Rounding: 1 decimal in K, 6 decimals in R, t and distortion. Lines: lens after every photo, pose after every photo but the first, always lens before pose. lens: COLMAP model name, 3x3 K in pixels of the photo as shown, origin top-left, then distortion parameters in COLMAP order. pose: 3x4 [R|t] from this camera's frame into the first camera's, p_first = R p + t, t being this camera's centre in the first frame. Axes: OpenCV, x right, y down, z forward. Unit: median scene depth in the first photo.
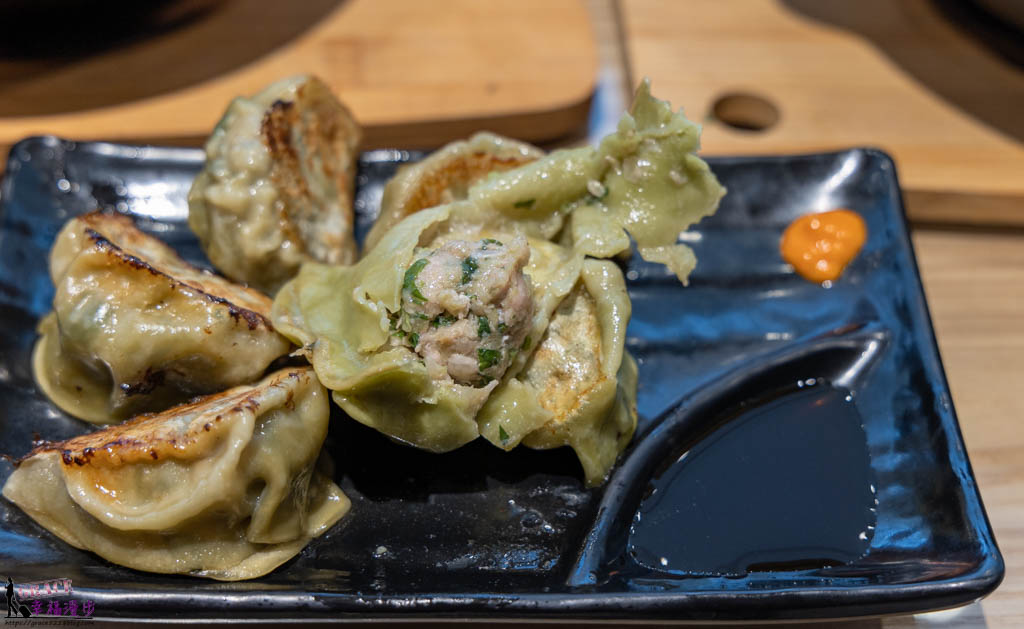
lens RADIAL K [[1839.8, 0, 508.3], [0, 1839.8, 319.0], [0, 0, 1]] dist [0.035475, 0.000000]
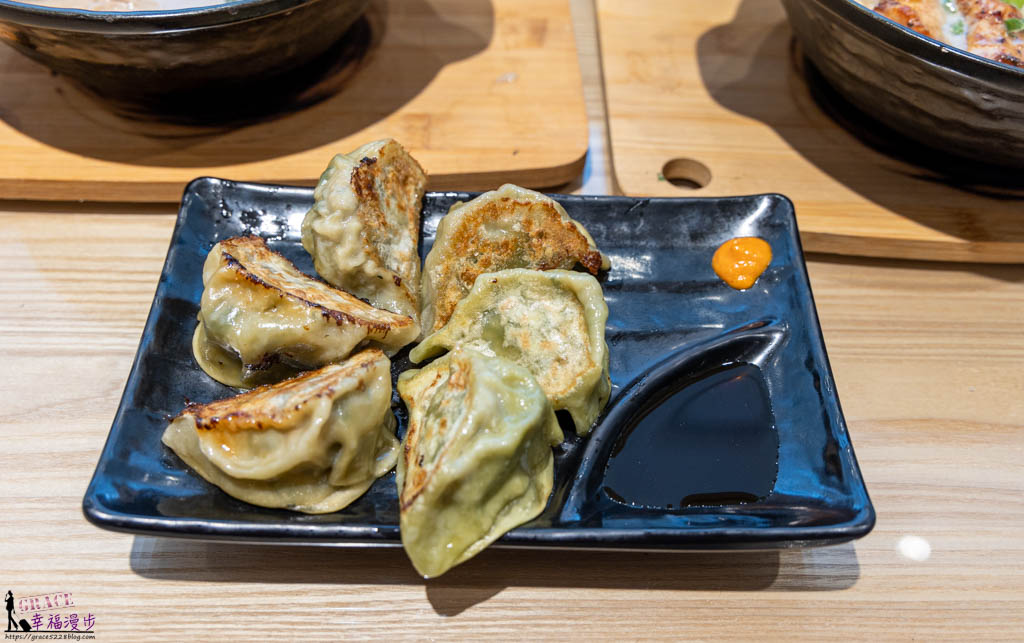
lens RADIAL K [[954.4, 0, 507.1], [0, 954.4, 329.0], [0, 0, 1]] dist [0.014960, 0.000000]
pose [[0.999224, 0.022471, -0.032353, 0.012936], [-0.019440, 0.995649, 0.091131, -0.060636], [0.034260, -0.090432, 0.995313, 0.272644]]
